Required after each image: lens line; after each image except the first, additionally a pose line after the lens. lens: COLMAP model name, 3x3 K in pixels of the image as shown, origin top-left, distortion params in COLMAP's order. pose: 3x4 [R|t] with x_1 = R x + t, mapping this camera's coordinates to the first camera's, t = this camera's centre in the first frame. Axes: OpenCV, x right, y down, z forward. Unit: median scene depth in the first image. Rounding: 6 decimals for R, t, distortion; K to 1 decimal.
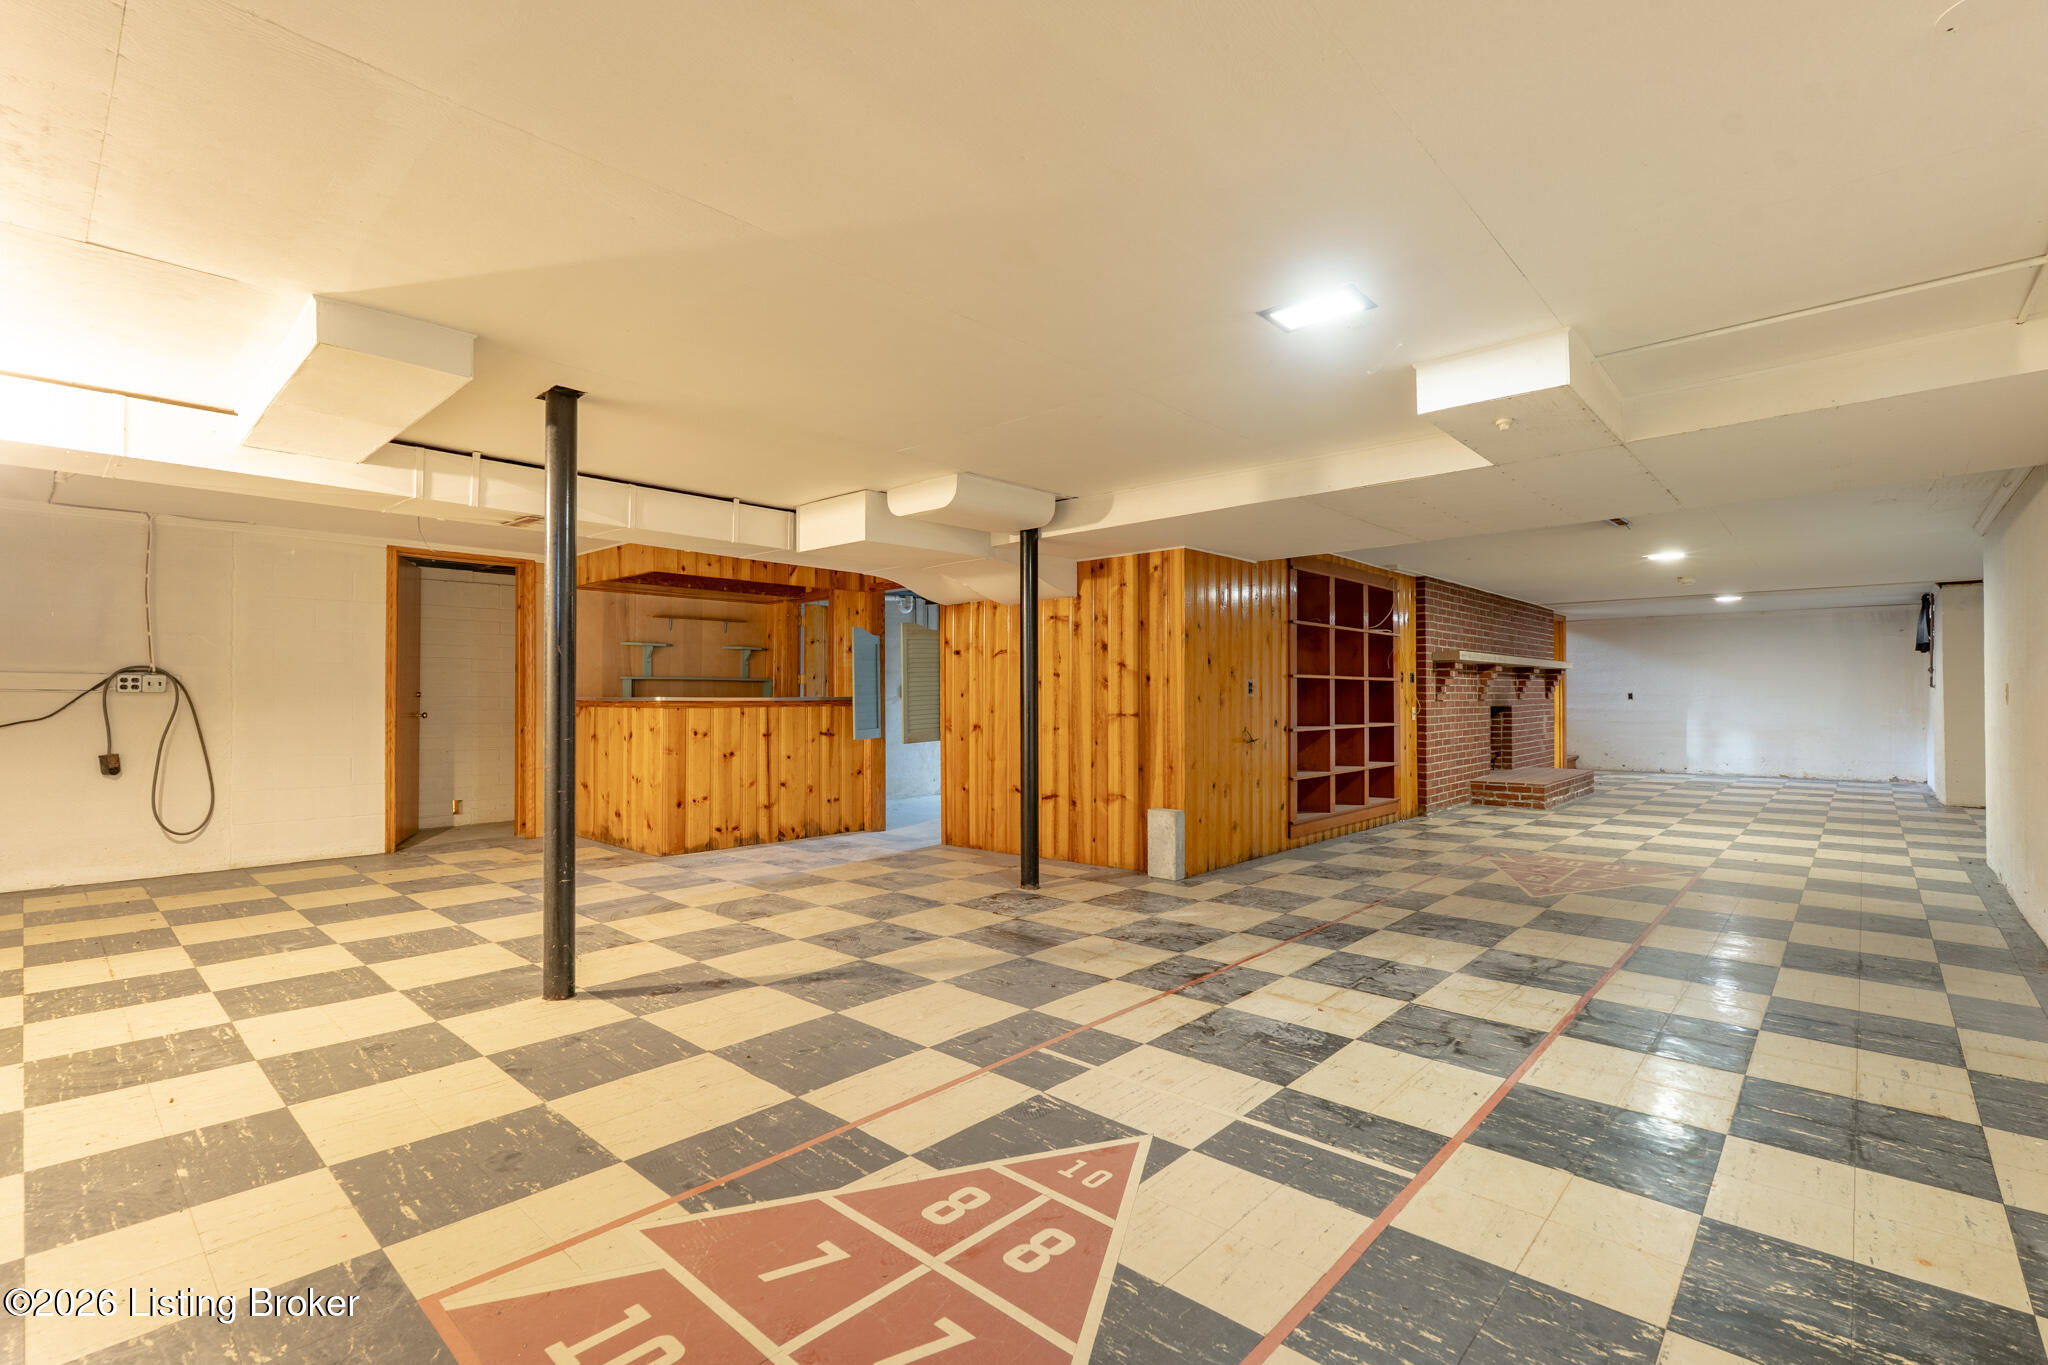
lens RADIAL K [[925.8, 0, 1023.0], [0, 925.8, 687.8], [0, 0, 1]] dist [-0.005251, -0.000177]
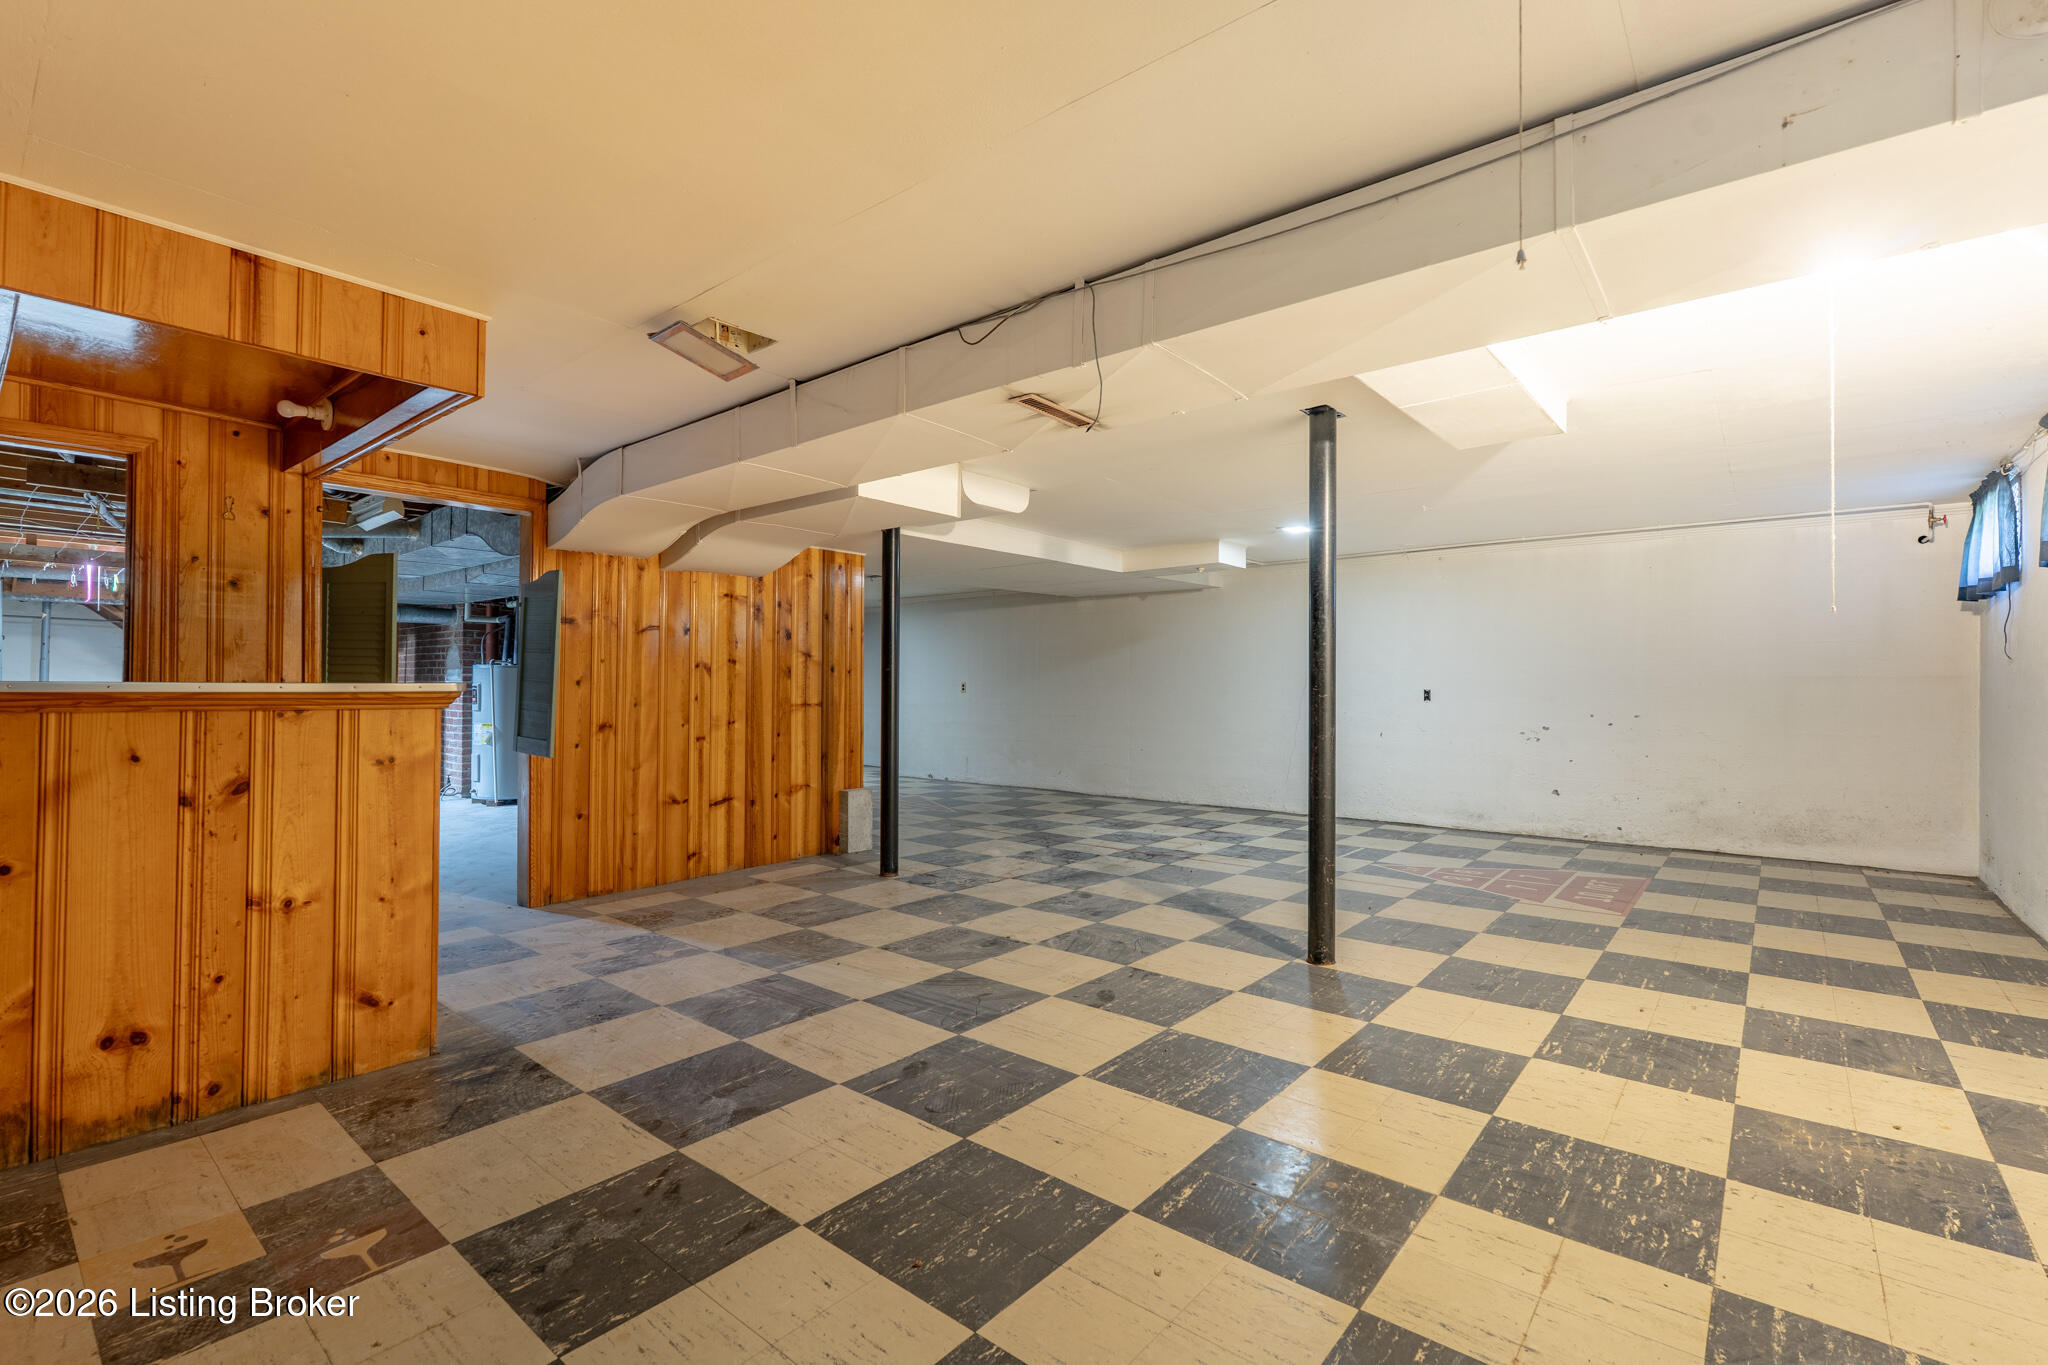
lens RADIAL K [[925.8, 0, 1023.8], [0, 925.8, 679.8], [0, 0, 1]] dist [-0.005251, -0.000177]
pose [[-0.055888, 0.010852, 0.998378, -0.911419], [-0.015869, 0.999805, -0.011756, 0.010086], [-0.998311, -0.016501, -0.055705, 0.817125]]
